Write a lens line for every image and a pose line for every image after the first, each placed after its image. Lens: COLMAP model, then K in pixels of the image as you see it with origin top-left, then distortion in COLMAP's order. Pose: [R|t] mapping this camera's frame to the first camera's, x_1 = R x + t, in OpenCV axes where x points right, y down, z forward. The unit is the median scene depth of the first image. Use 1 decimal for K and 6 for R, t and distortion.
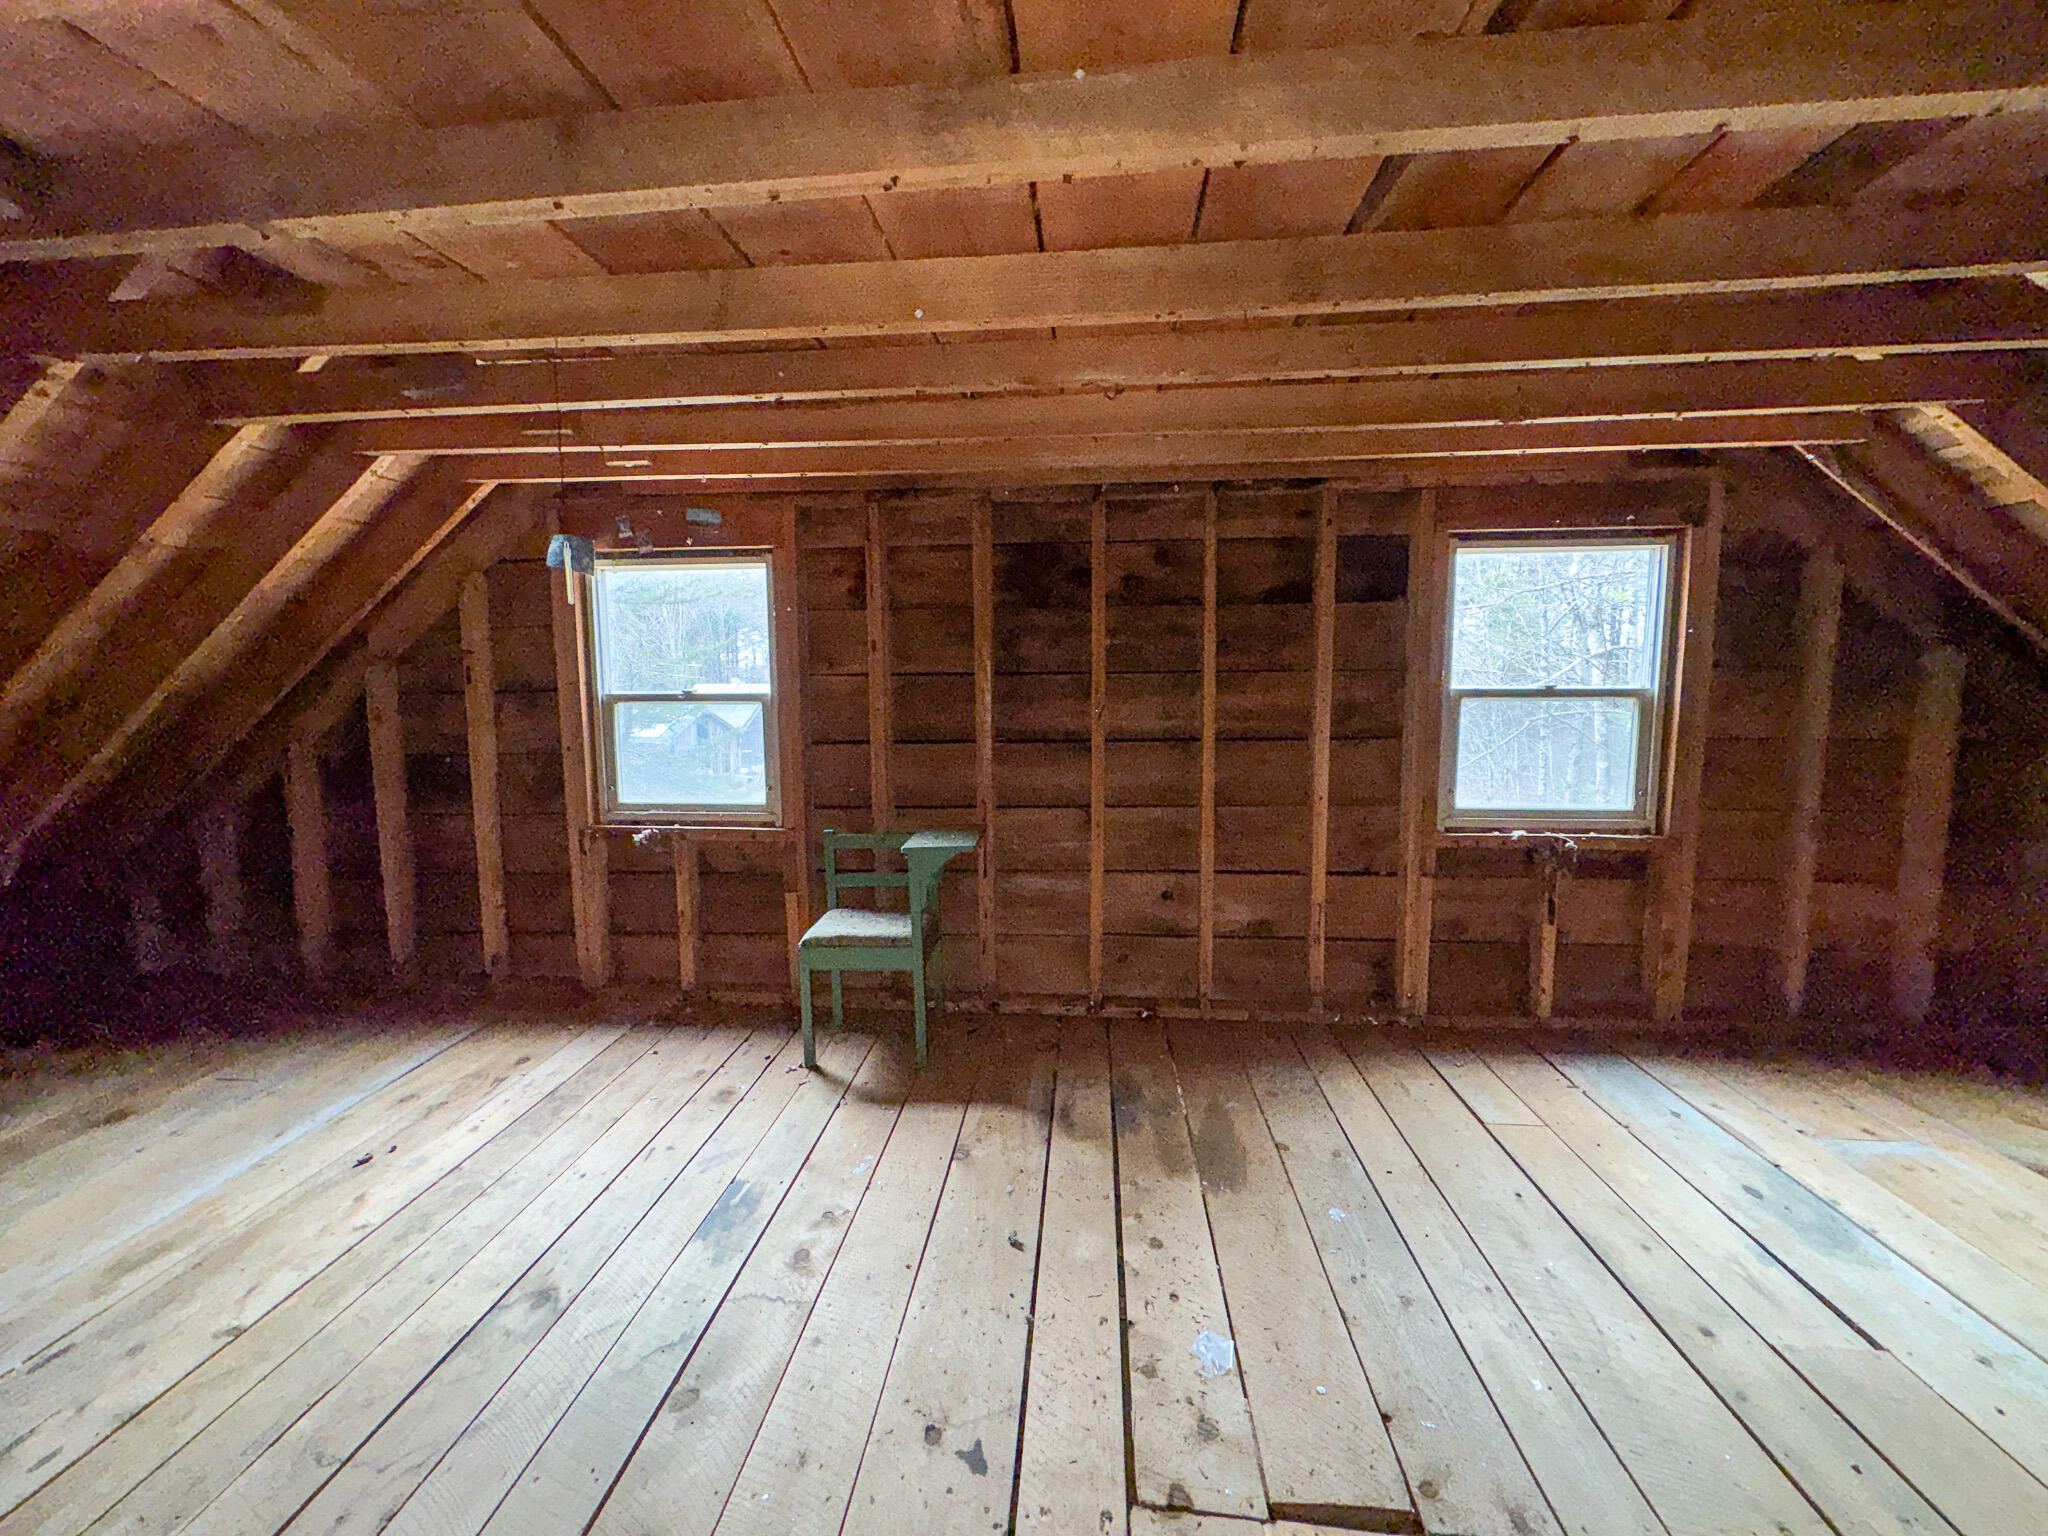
lens RADIAL K [[849.3, 0, 1024.0], [0, 849.3, 768.0], [0, 0, 1]] dist [-0.001931, -0.000086]
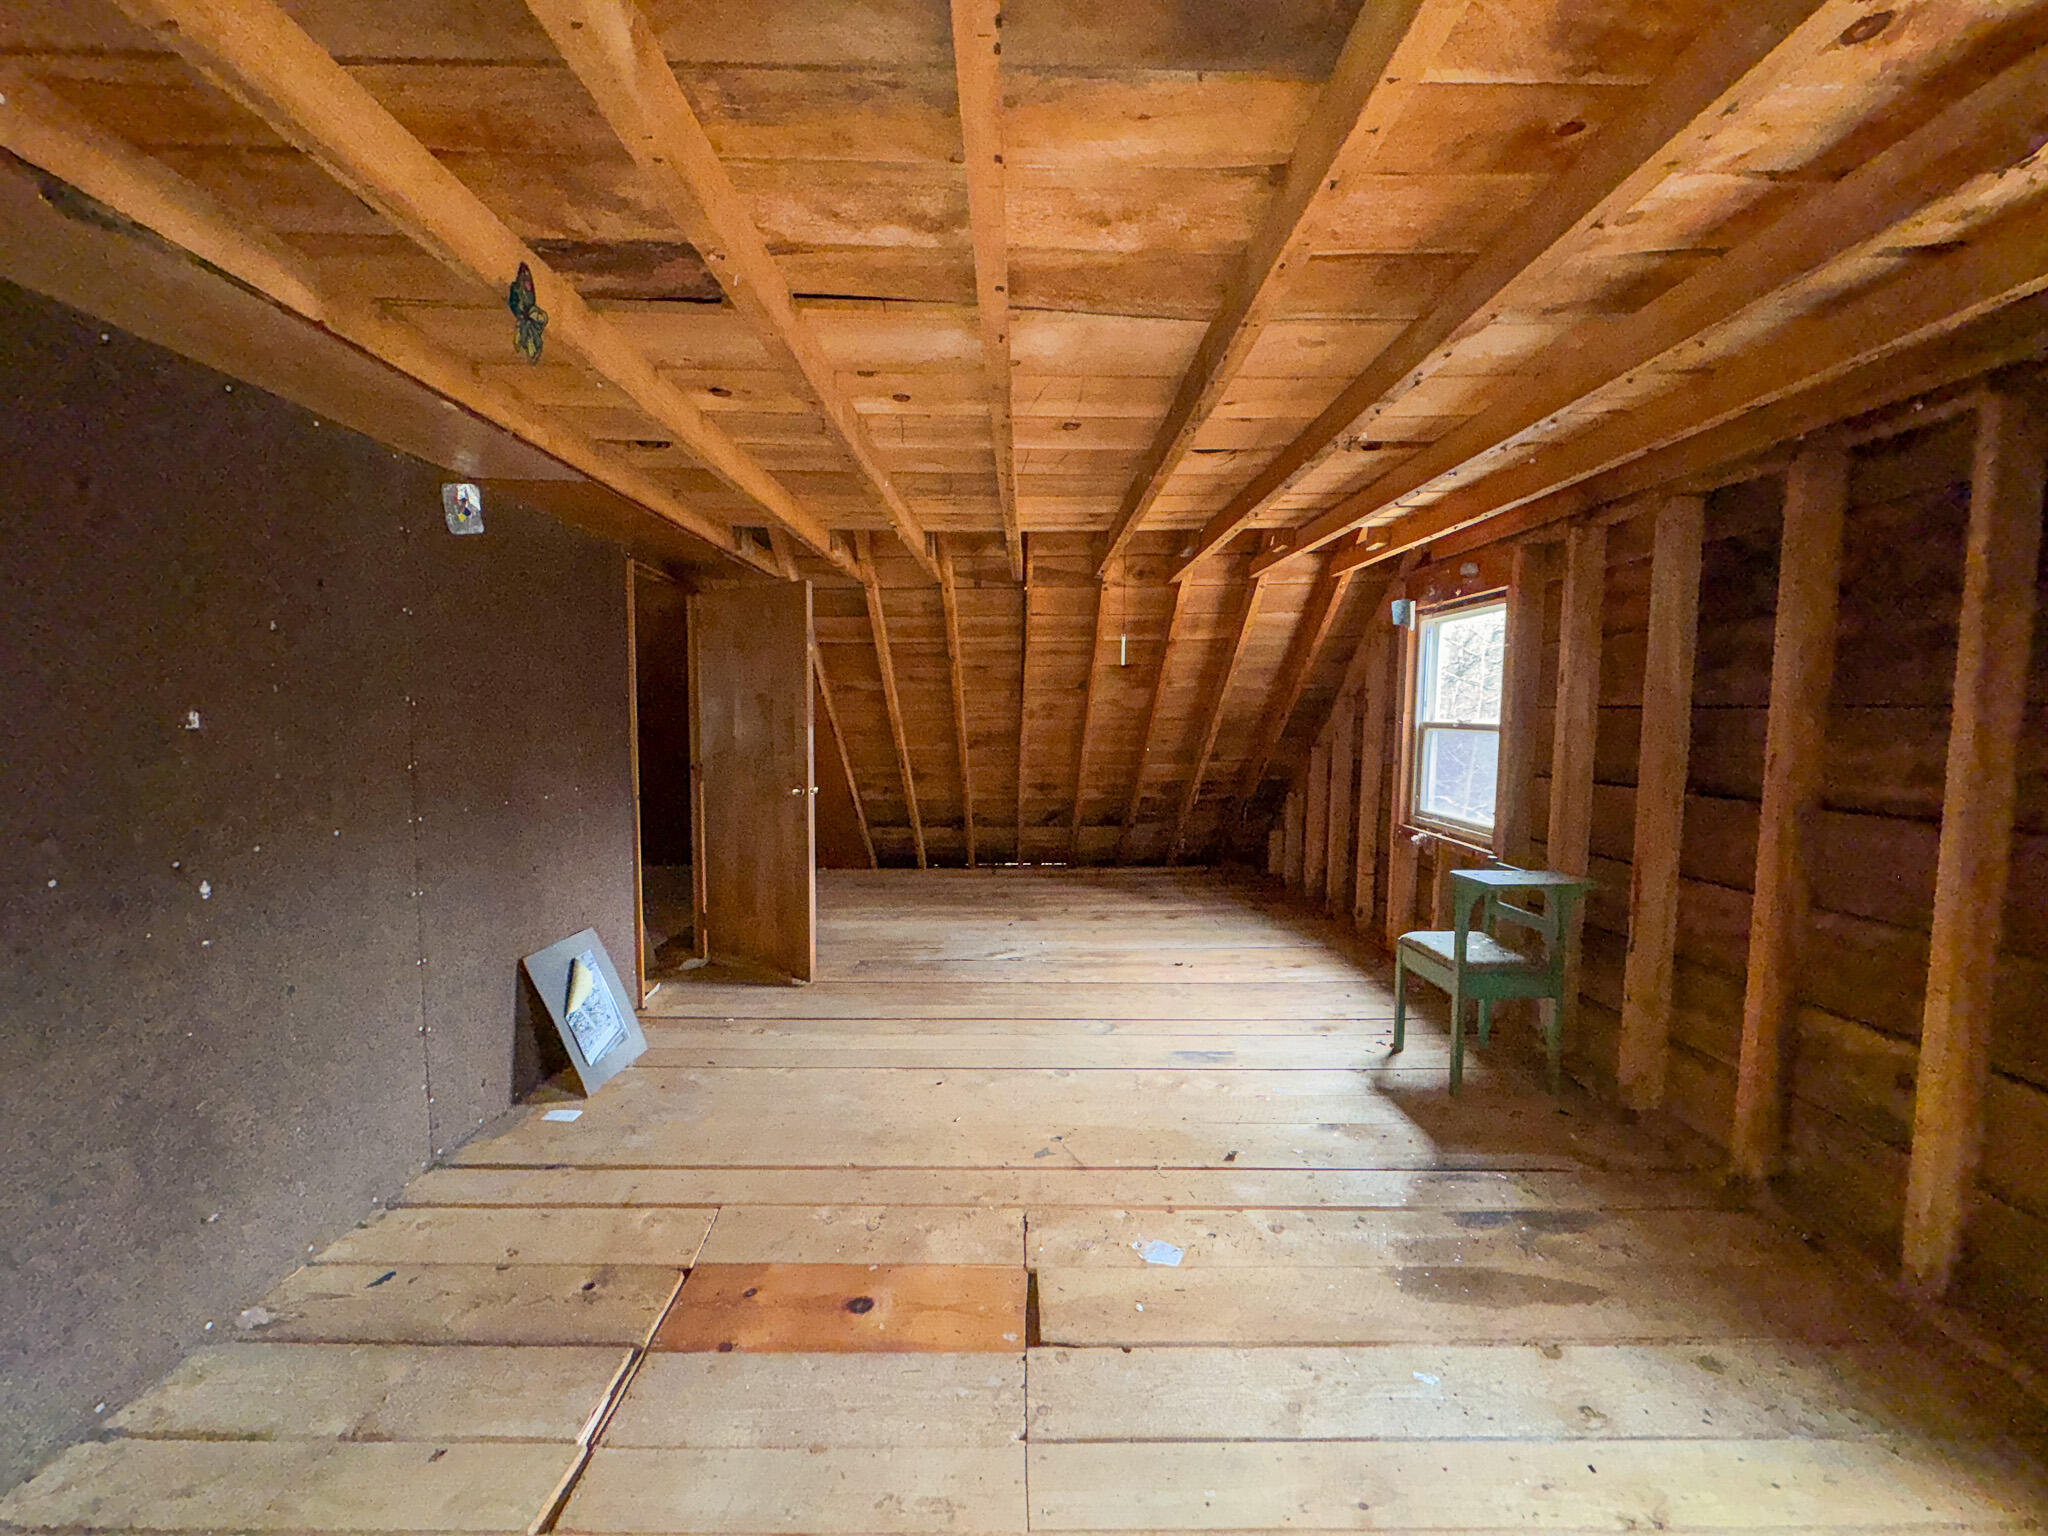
lens RADIAL K [[849.3, 0, 1024.0], [0, 849.3, 768.0], [0, 0, 1]] dist [-0.001931, -0.000086]
pose [[0.082532, 0.081310, -0.993266, 0.859084], [-0.124208, 0.989734, 0.070700, -0.042433], [0.988818, 0.117536, 0.091784, 0.382321]]
